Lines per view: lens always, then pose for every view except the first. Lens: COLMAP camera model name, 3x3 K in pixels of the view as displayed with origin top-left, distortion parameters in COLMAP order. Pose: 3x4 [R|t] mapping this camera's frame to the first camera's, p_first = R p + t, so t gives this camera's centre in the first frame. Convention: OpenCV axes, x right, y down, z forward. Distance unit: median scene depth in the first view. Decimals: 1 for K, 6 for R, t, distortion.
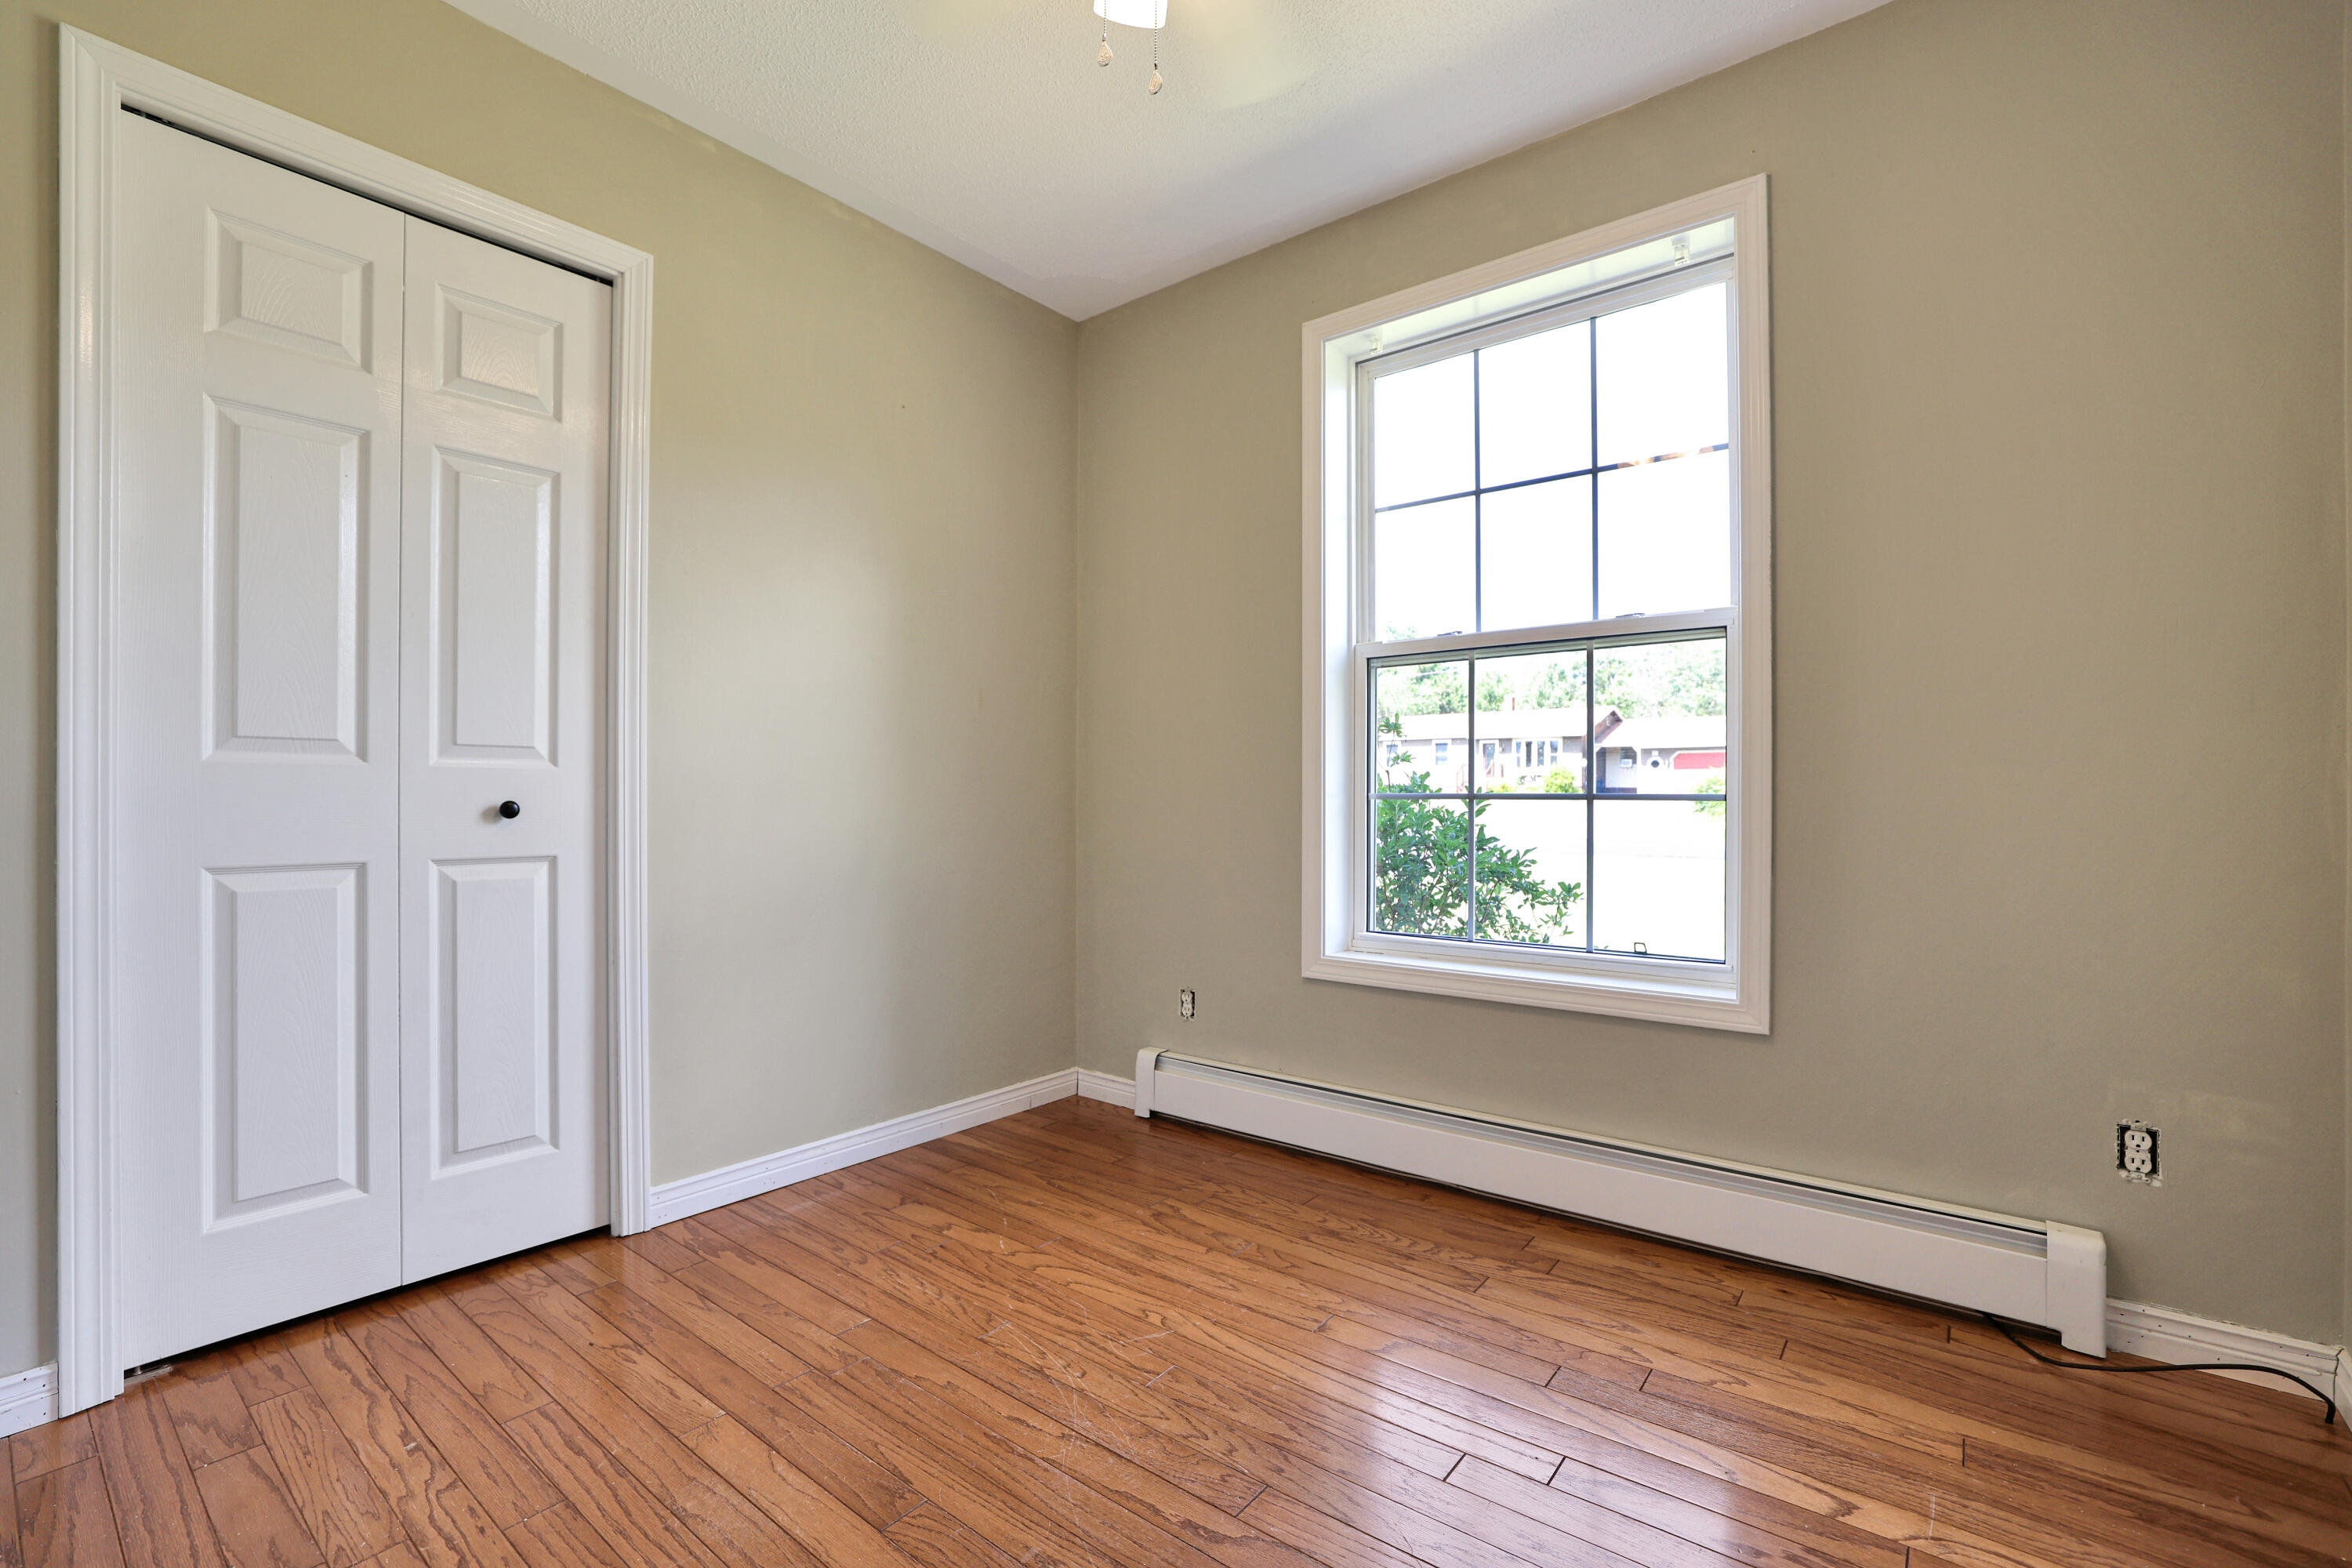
lens RADIAL K [[1013.4, 0, 1164.9], [0, 1013.4, 804.1], [0, 0, 1]] dist [-0.050677, 0.019425]
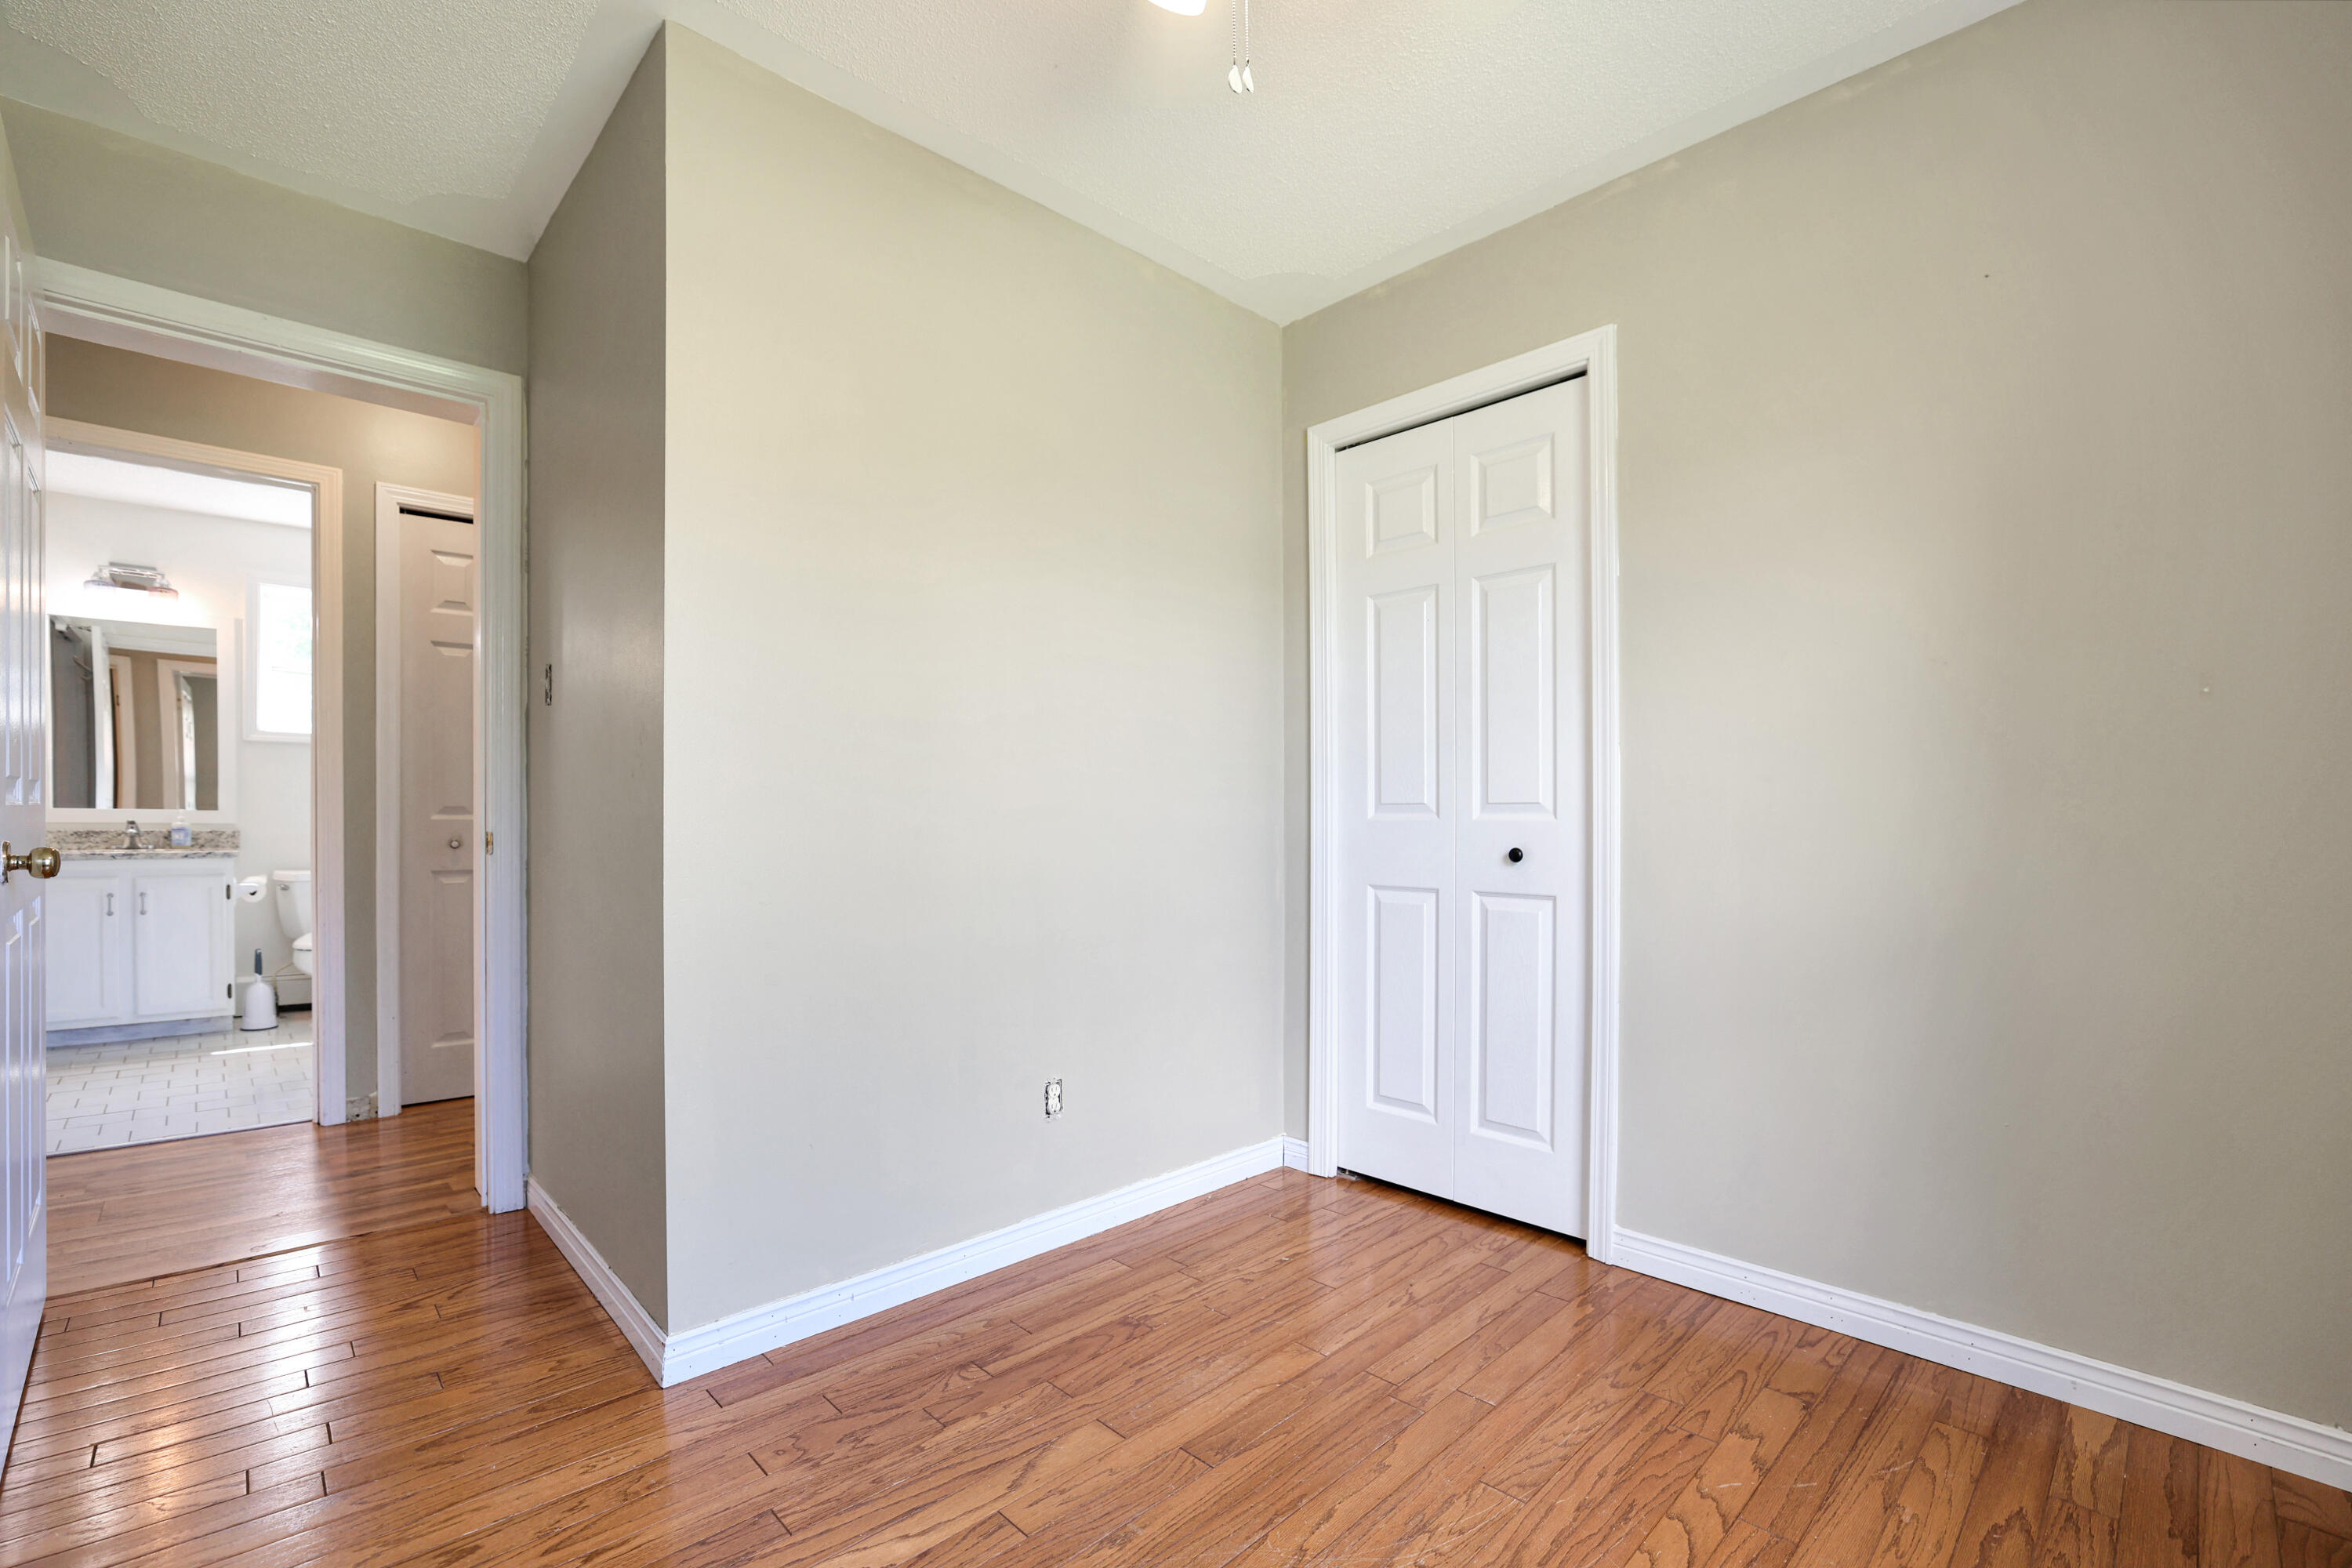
lens RADIAL K [[1013.4, 0, 1164.9], [0, 1013.4, 804.1], [0, 0, 1]] dist [-0.050677, 0.019425]
pose [[-0.118202, -0.013673, -0.992895, 0.619609], [-0.001835, 0.999906, -0.013551, -0.038773], [0.992988, 0.000220, -0.118217, 0.718493]]
